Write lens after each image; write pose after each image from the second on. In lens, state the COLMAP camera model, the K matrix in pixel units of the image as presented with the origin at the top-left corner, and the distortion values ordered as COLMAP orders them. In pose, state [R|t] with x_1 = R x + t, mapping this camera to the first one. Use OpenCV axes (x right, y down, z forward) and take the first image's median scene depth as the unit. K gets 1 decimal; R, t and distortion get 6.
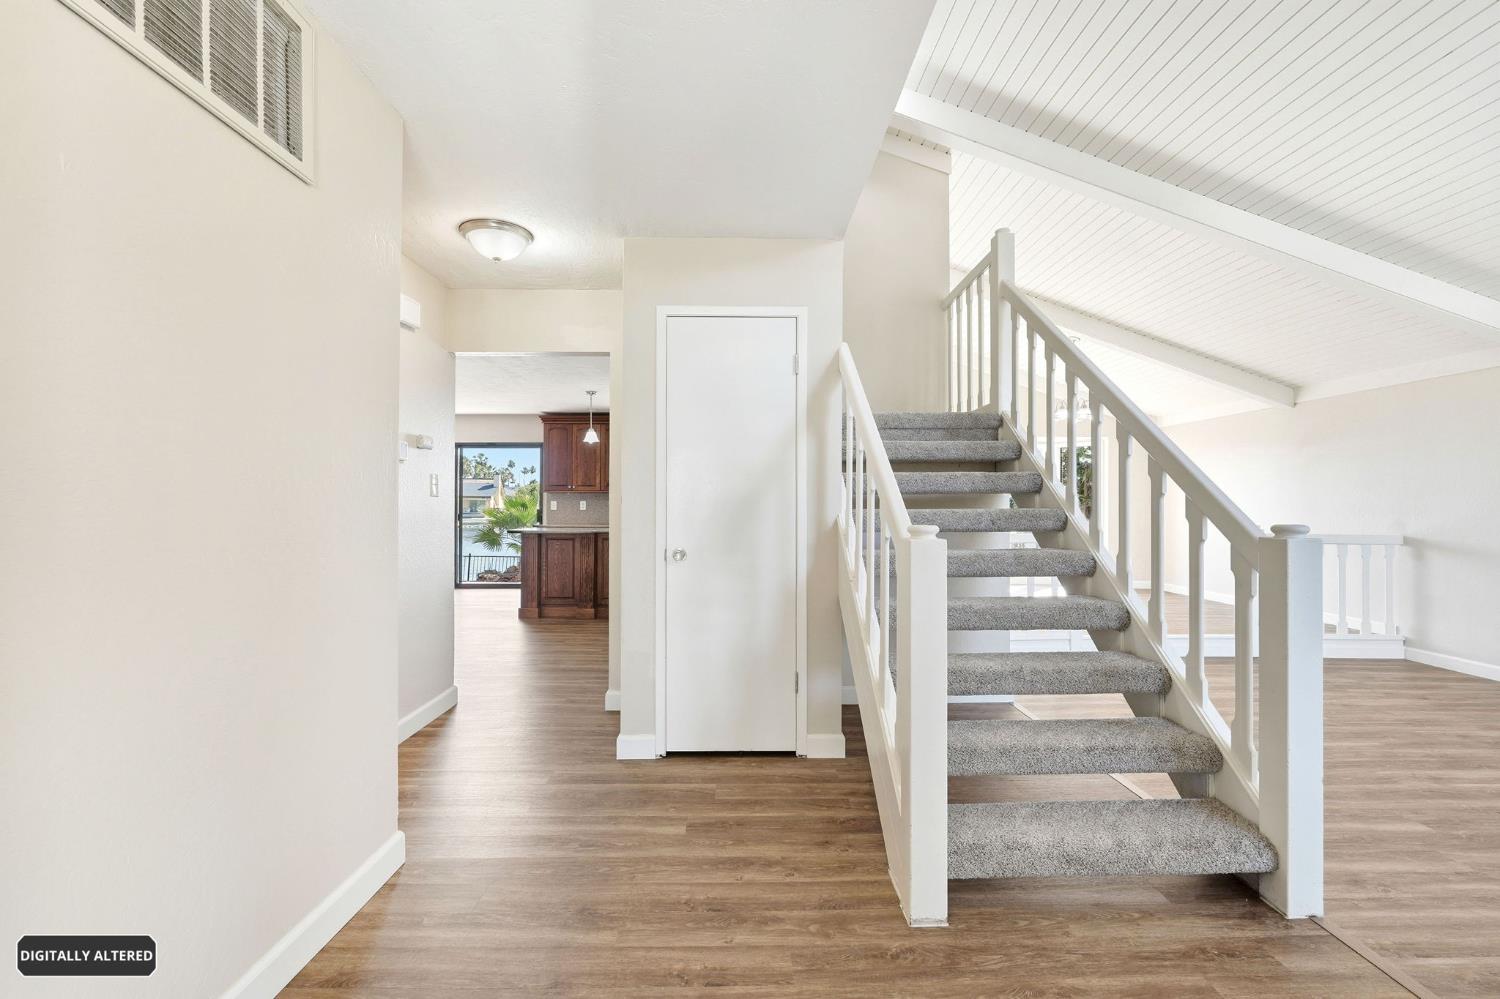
lens RADIAL K [[649.4, 0, 735.5], [0, 649.4, 505.6], [0, 0, 1]] dist [-0.012880, 0.003928]
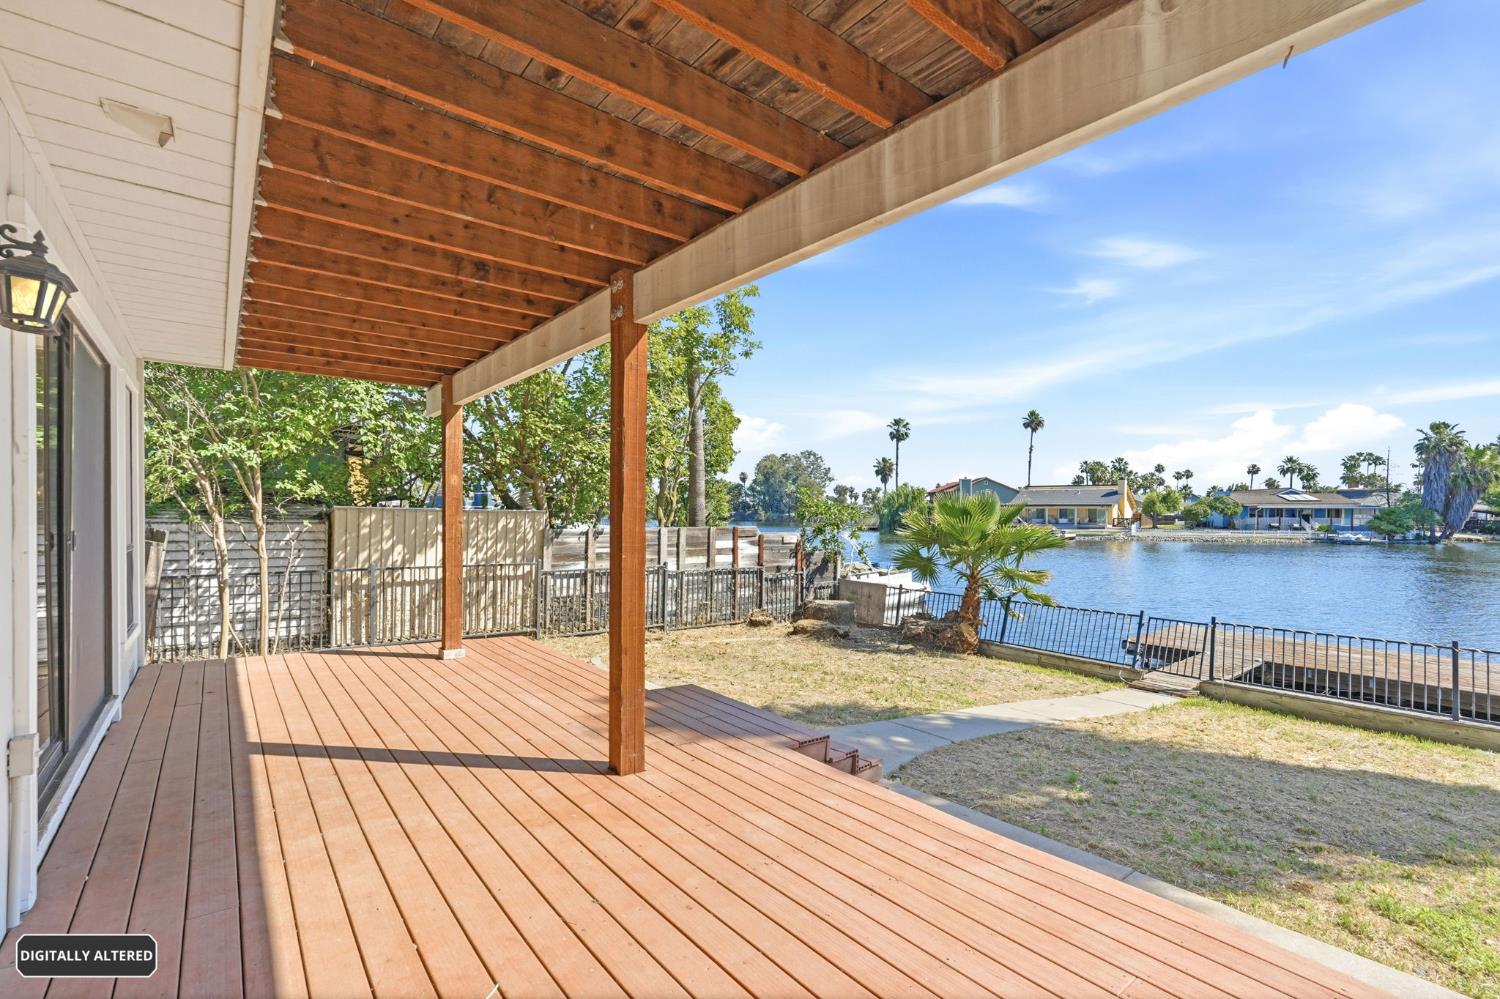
lens RADIAL K [[649.4, 0, 758.2], [0, 649.4, 508.5], [0, 0, 1]] dist [-0.012880, 0.003928]
pose [[0.619767, -0.005490, -0.784767, 0.192753], [-0.003167, 0.999950, -0.009496, 0.009629], [0.784780, 0.008371, 0.619718, 2.931005]]
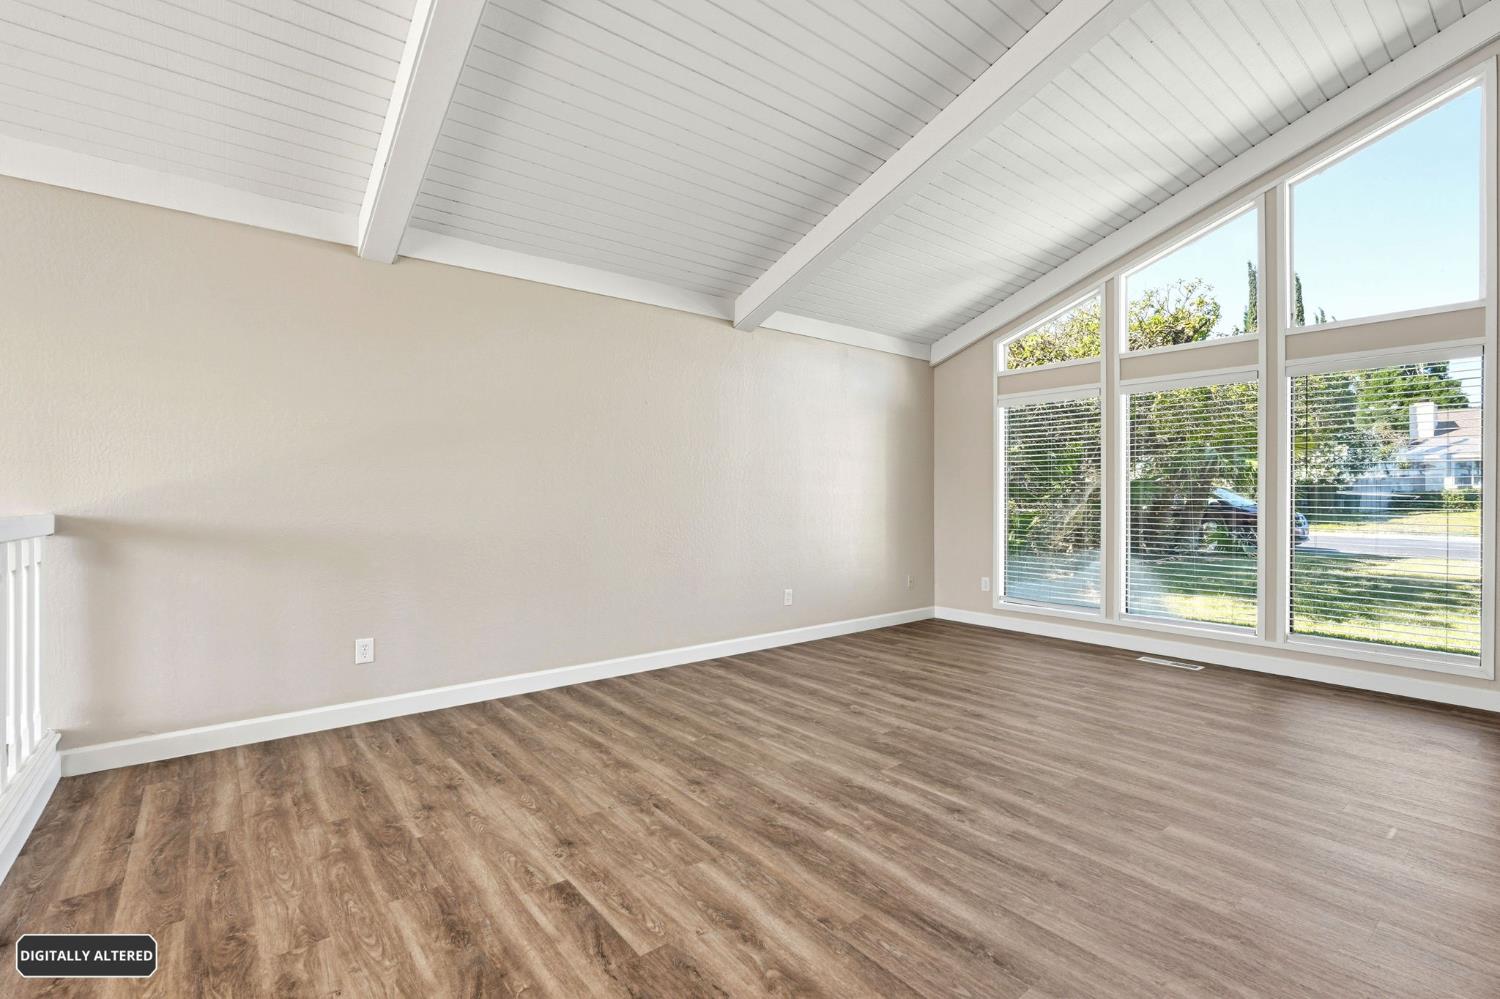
lens RADIAL K [[647.9, 0, 763.9], [0, 647.9, 505.4], [0, 0, 1]] dist [-0.012595, 0.004902]
pose [[-0.619675, -0.010760, 0.784785, 0.599224], [-0.001666, 0.999922, 0.012394, 0.057037], [-0.784857, 0.006372, -0.619644, 1.525693]]
